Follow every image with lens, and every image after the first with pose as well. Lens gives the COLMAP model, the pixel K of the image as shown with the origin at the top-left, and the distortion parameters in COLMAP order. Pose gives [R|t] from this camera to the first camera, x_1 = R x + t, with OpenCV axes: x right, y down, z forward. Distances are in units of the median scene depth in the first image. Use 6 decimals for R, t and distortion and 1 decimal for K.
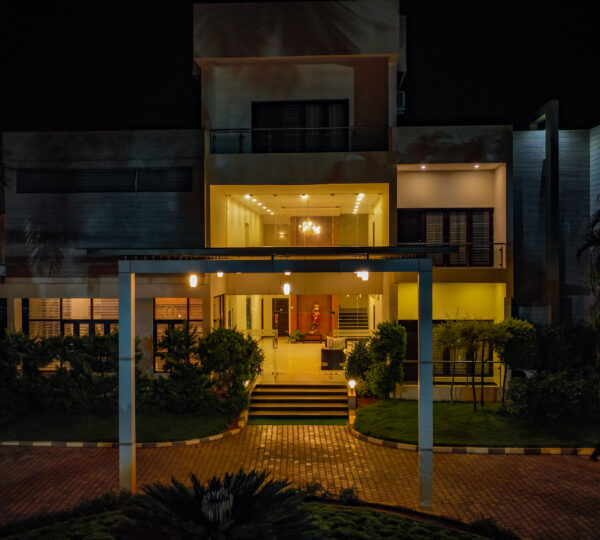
lens RADIAL K [[659.6, 0, 324.0], [0, 659.6, 270.2], [0, 0, 1]] dist [0.007065, 0.006008]
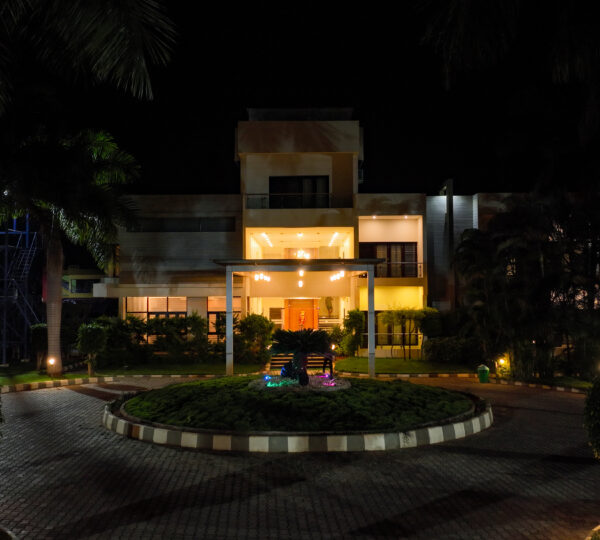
lens RADIAL K [[659.6, 0, 324.0], [0, 659.6, 270.2], [0, 0, 1]] dist [0.007065, 0.006008]
pose [[0.998658, -0.000505, 0.051784, -0.062622], [0.003278, 0.998563, -0.053487, 0.065853], [-0.051683, 0.053585, 0.997225, -0.650374]]
